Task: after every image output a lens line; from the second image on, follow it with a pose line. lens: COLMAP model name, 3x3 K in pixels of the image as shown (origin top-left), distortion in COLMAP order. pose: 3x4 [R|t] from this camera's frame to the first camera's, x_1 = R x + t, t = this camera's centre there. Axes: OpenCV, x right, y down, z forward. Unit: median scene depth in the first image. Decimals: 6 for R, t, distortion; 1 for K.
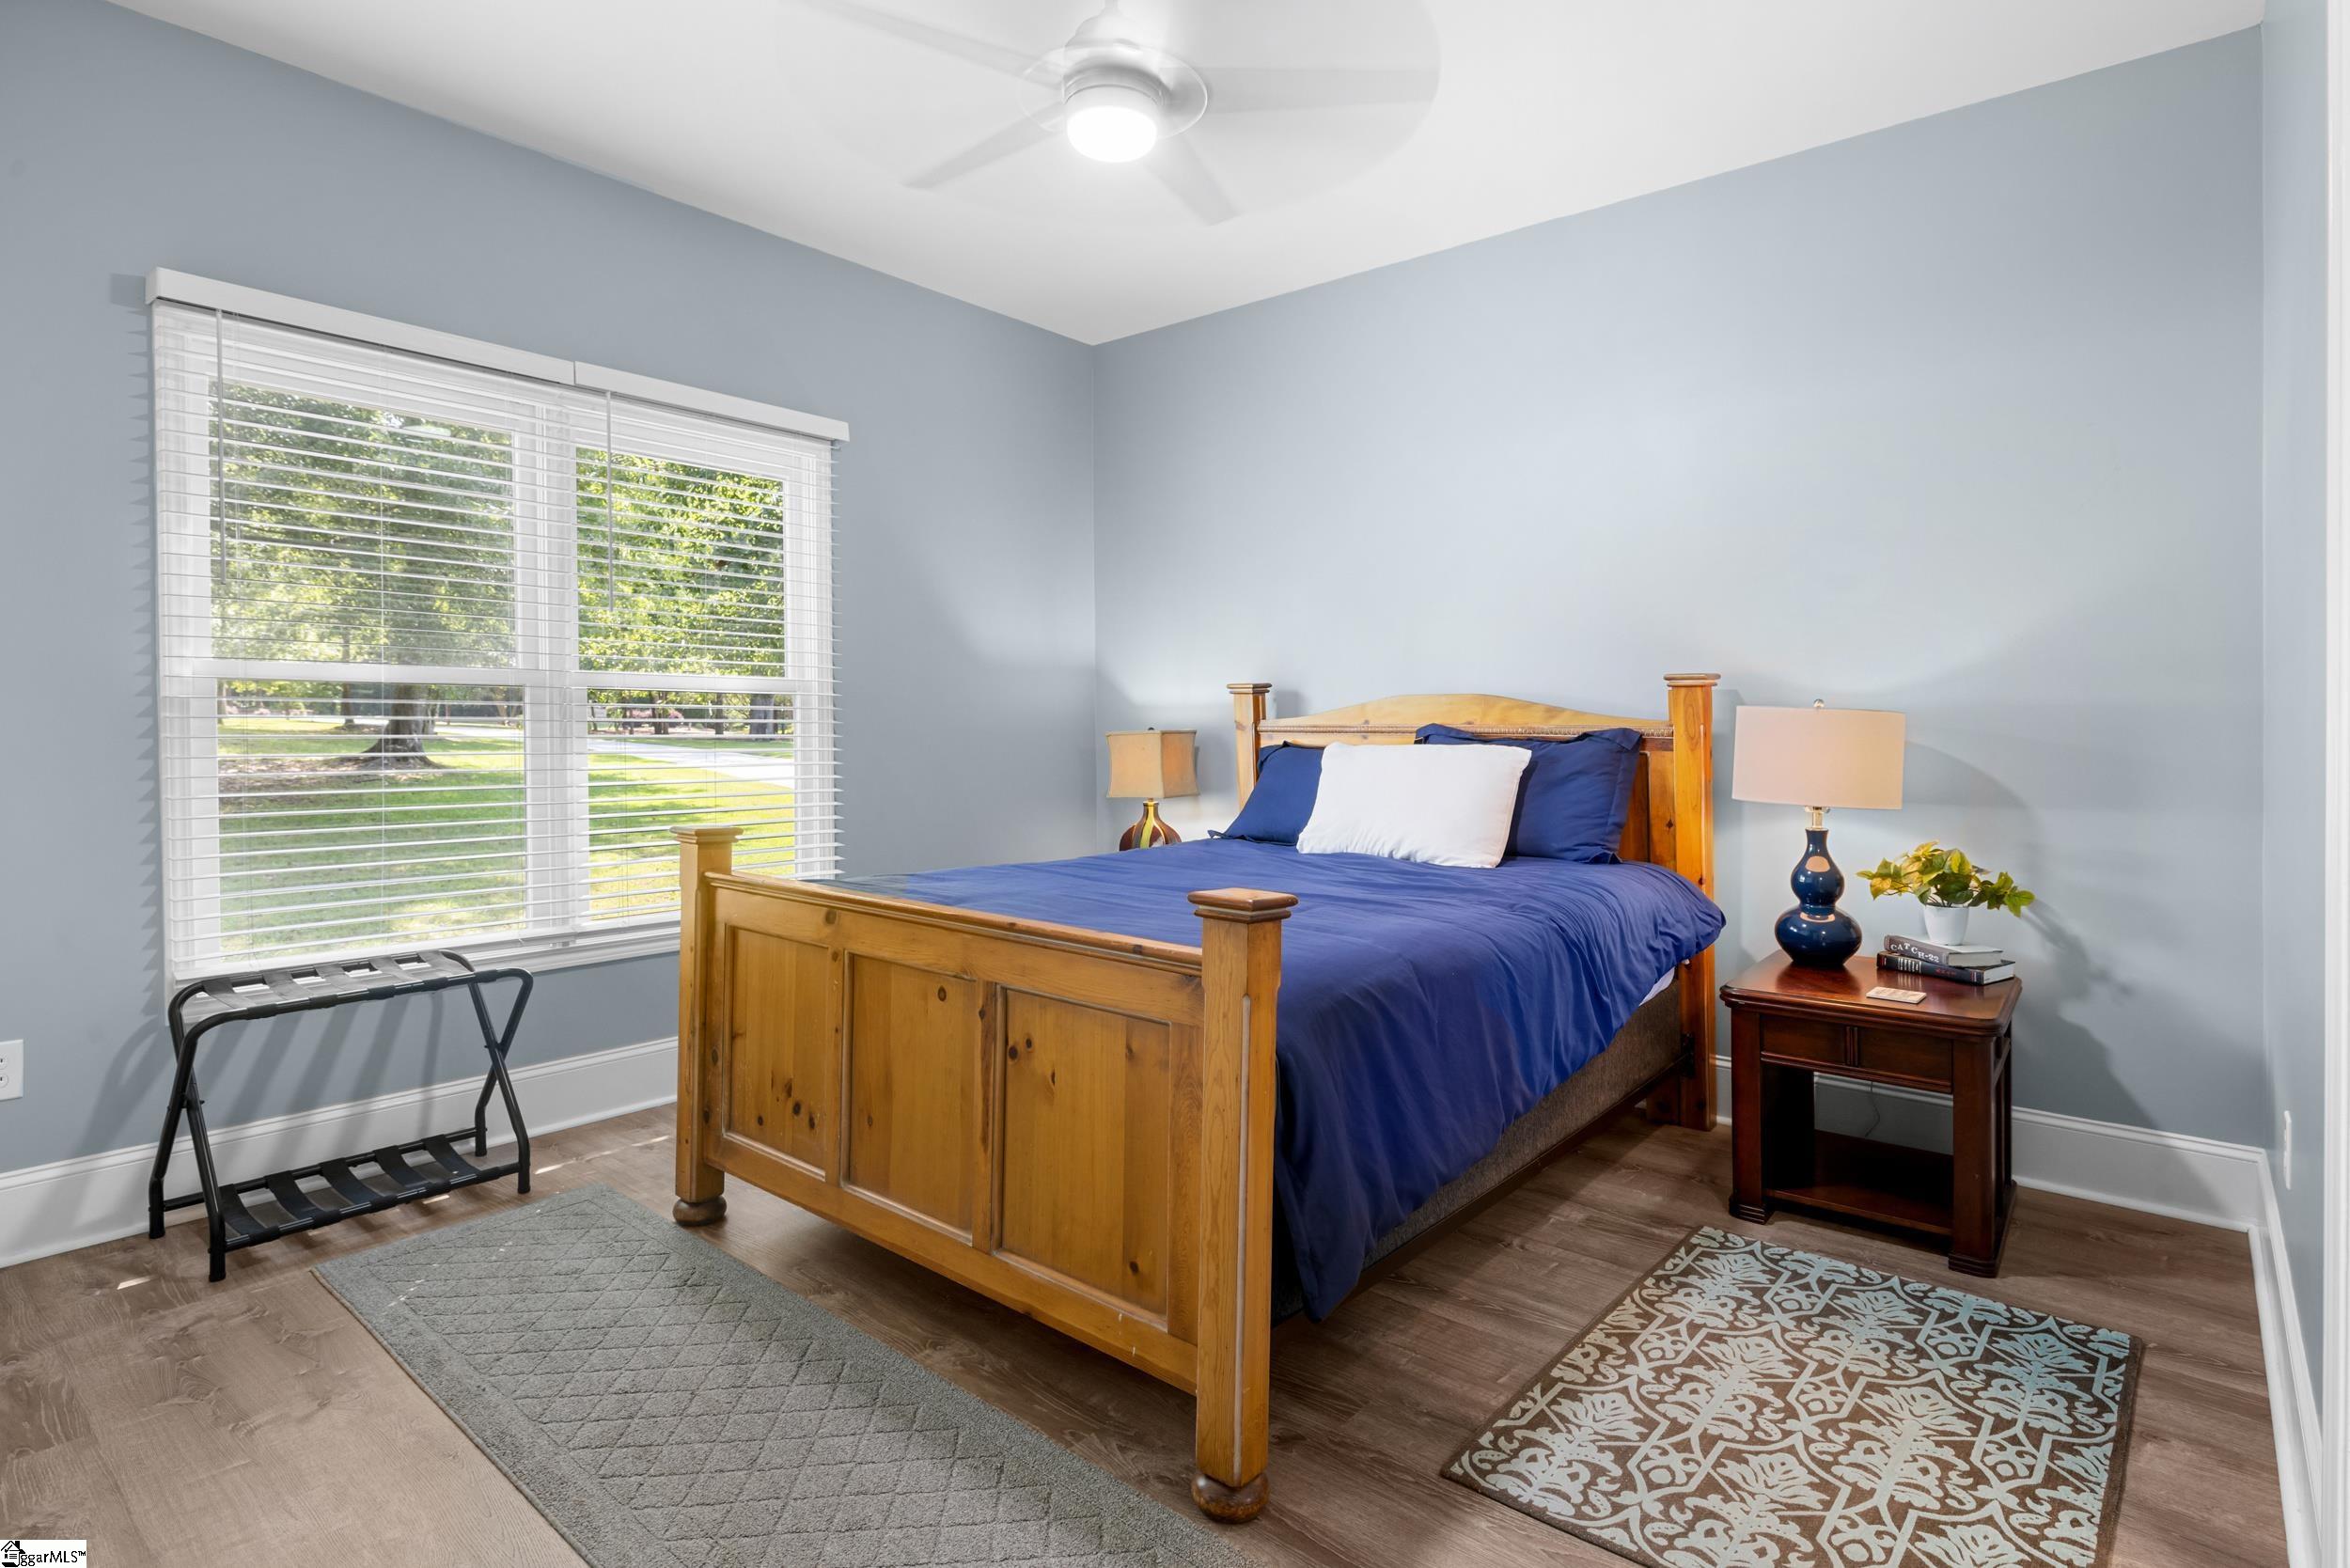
lens RADIAL K [[1192.6, 0, 1175.0], [0, 1192.6, 784.0], [0, 0, 1]] dist [0.000375, 0.000044]
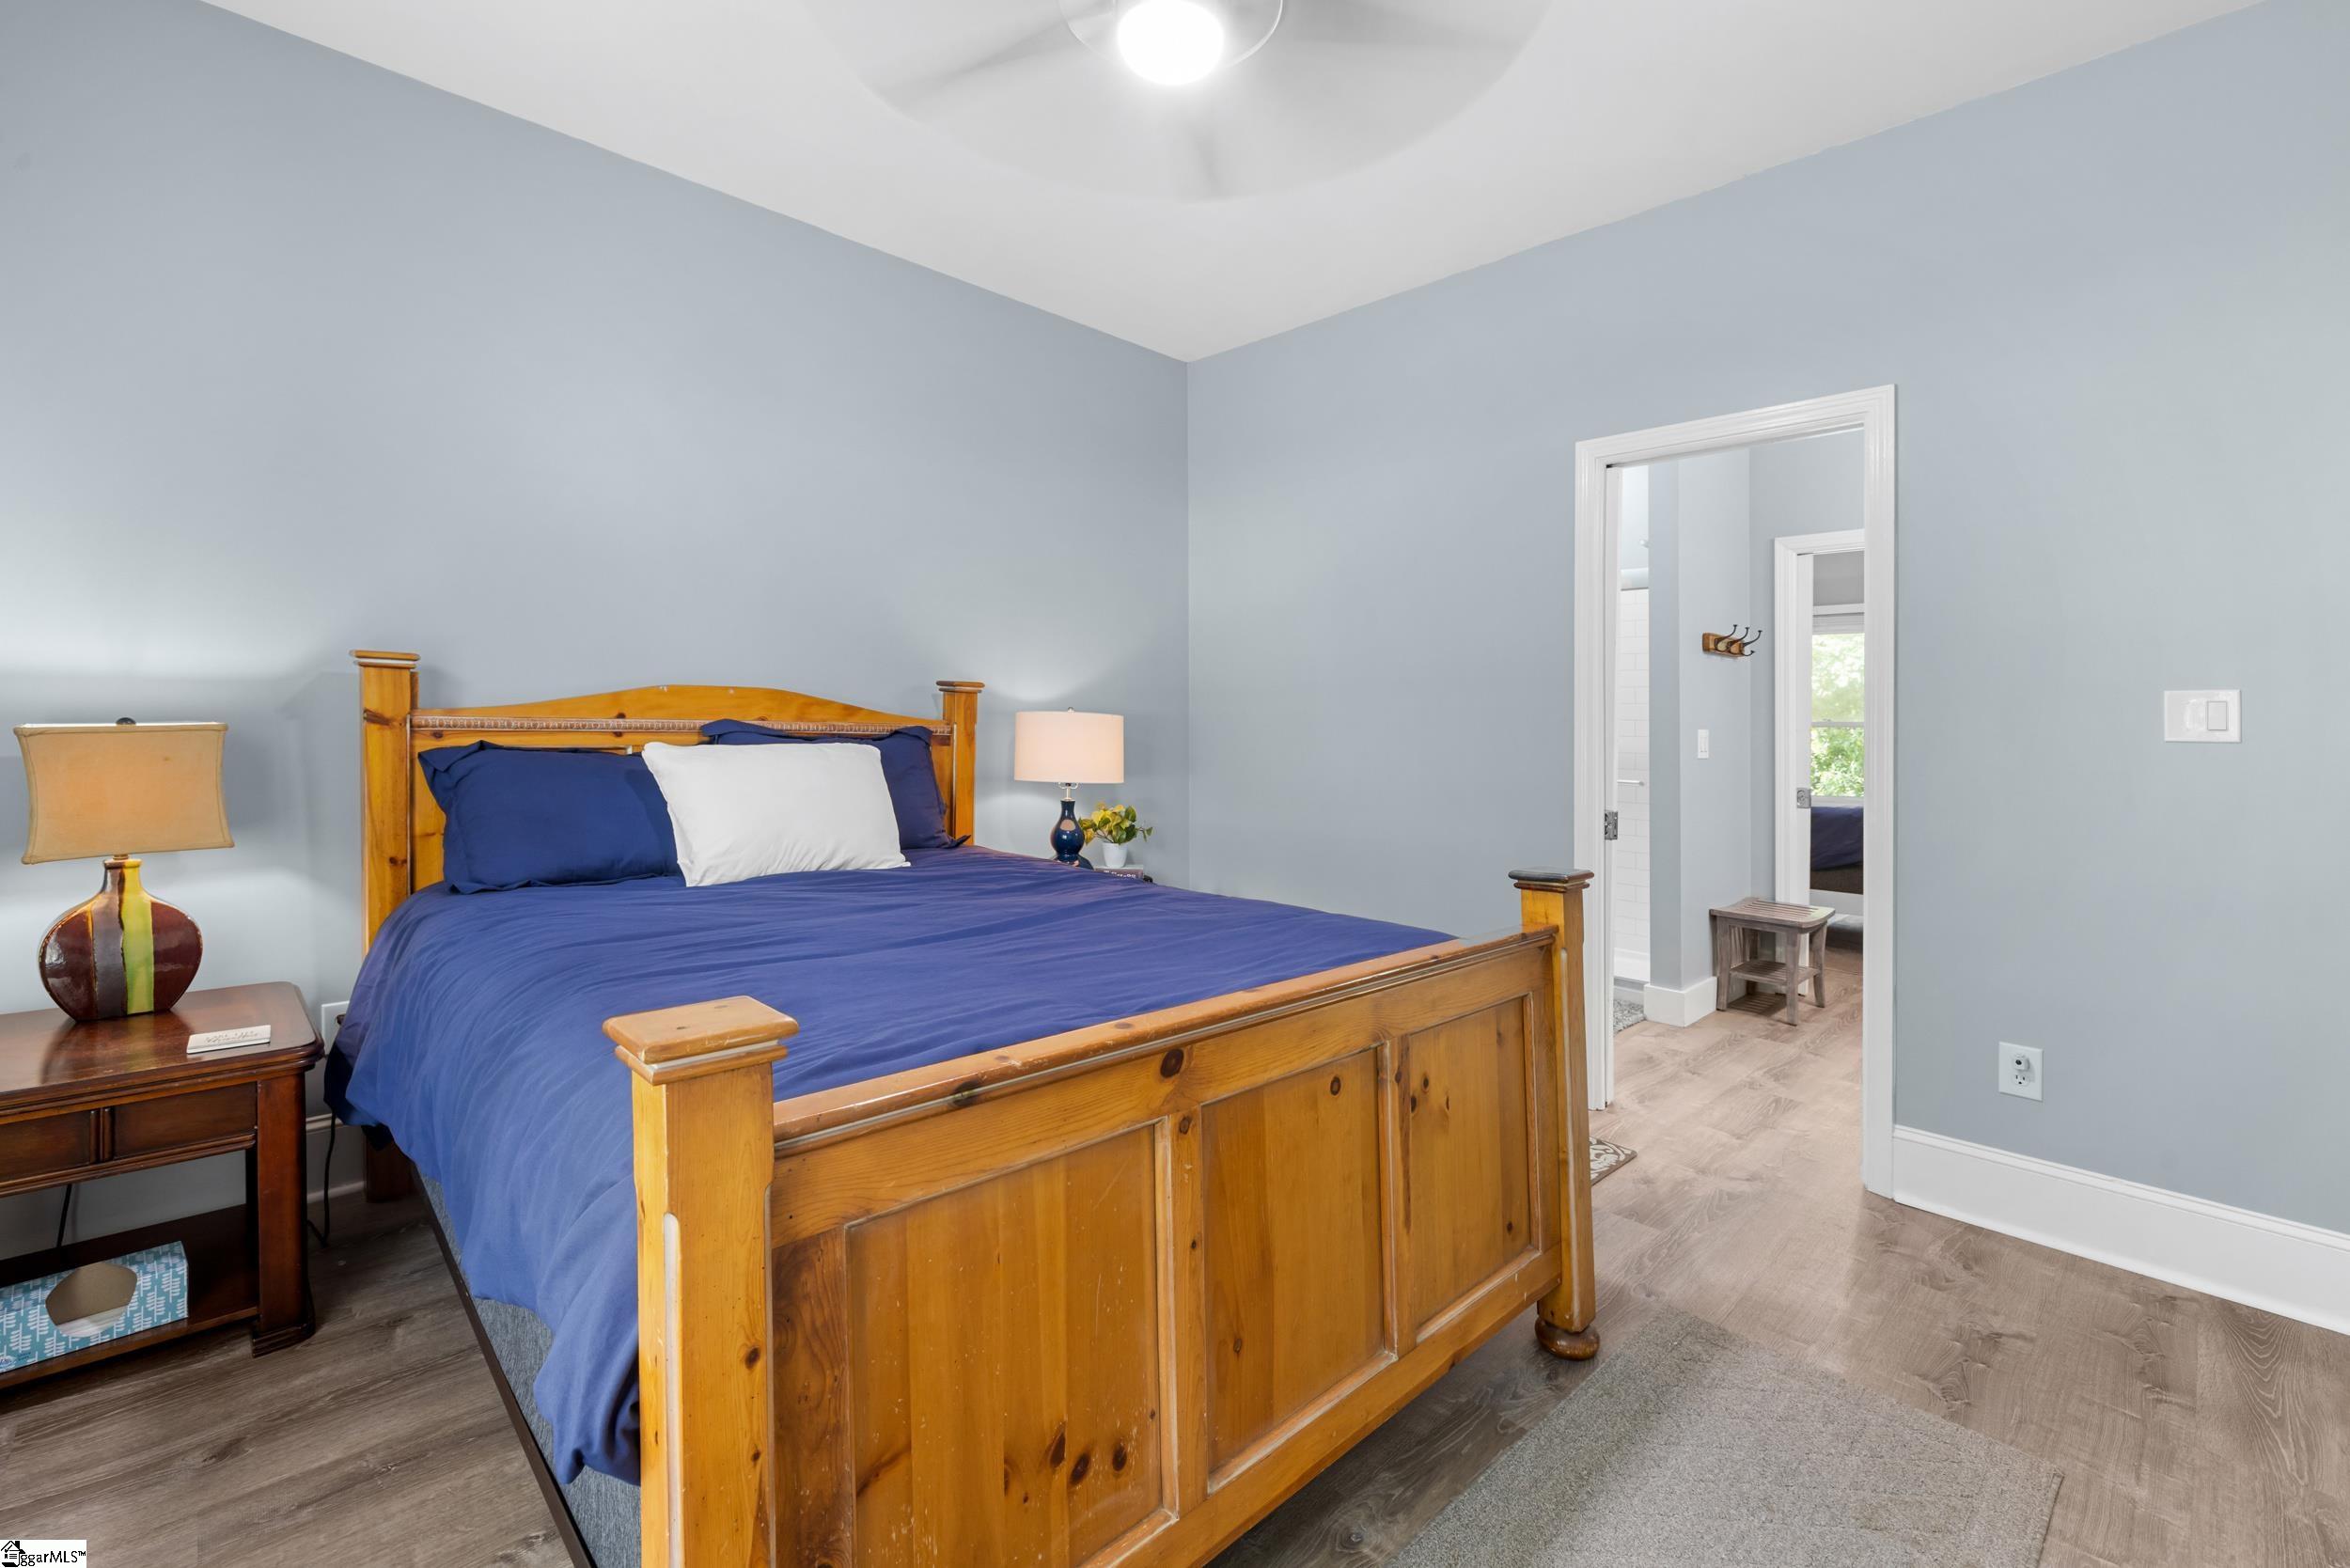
lens RADIAL K [[1028.1, 0, 1176.5], [0, 1028.1, 724.3], [0, 0, 1]] dist [0.000074, -0.000058]
pose [[0.096054, -0.004002, 0.995368, -0.763512], [0.031850, 0.999492, 0.000945, -0.056149], [-0.994866, 0.031612, 0.096132, 0.901671]]
